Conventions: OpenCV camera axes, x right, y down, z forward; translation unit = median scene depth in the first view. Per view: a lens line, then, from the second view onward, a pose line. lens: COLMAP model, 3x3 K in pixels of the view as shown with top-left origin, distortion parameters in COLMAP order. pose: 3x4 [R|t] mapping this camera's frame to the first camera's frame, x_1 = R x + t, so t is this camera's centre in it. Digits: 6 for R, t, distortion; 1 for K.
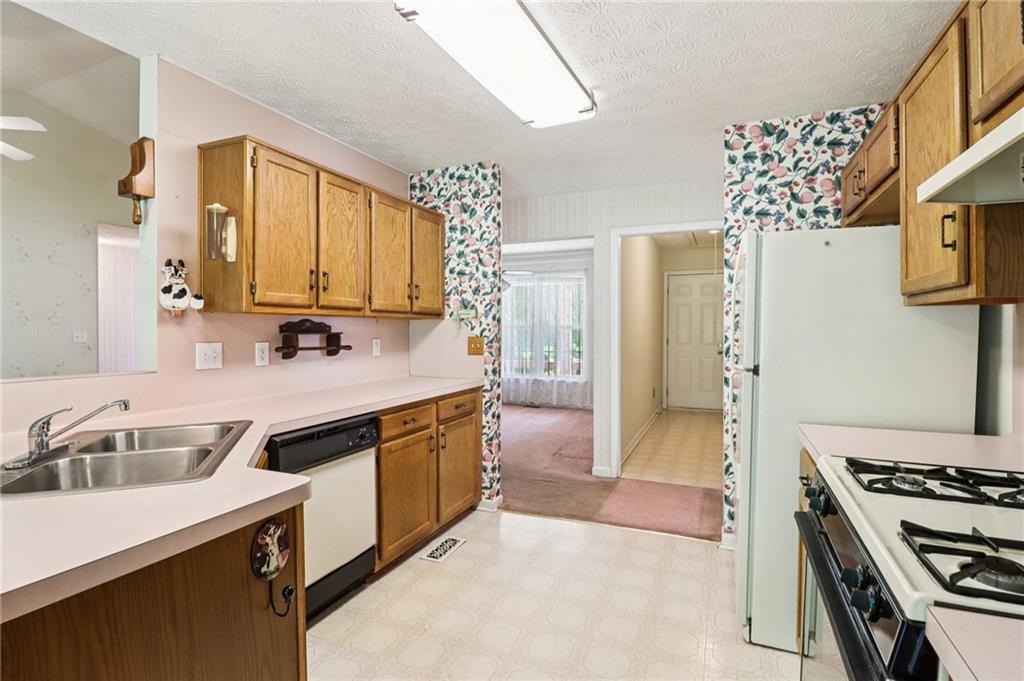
lens RADIAL K [[494.8, 0, 514.1], [0, 494.8, 337.7], [0, 0, 1]] dist [-0.015901, -0.002129]
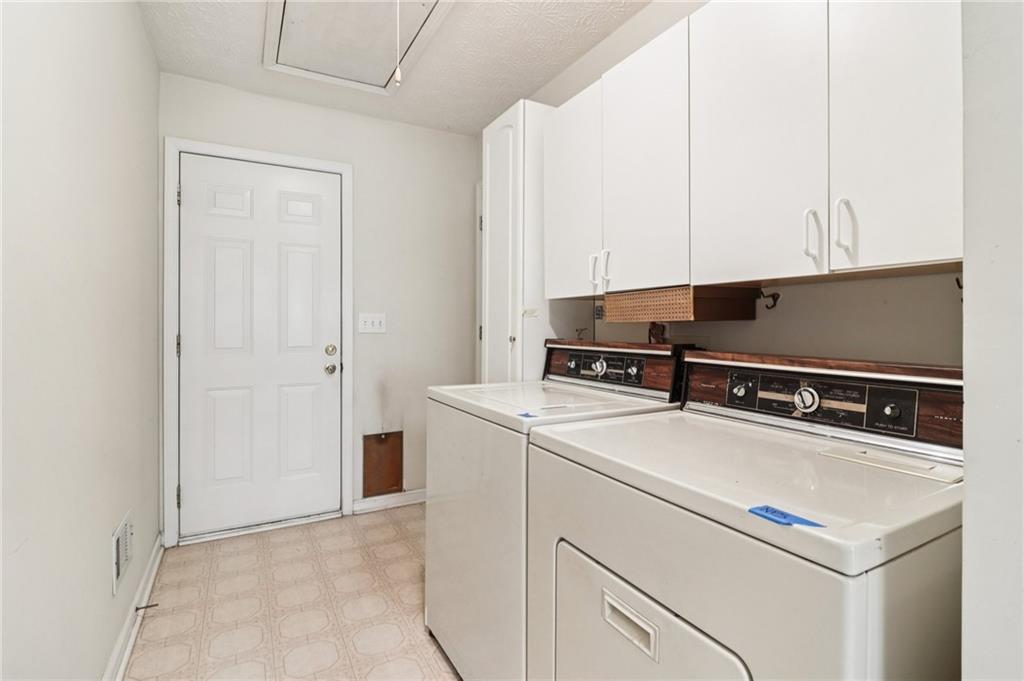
lens RADIAL K [[494.8, 0, 514.6], [0, 494.8, 334.4], [0, 0, 1]] dist [-0.015901, -0.002129]
pose [[0.598834, -0.005089, 0.800857, 0.182404], [0.005530, 0.999982, 0.002220, 0.002534], [-0.800854, 0.003099, 0.598851, 0.623757]]
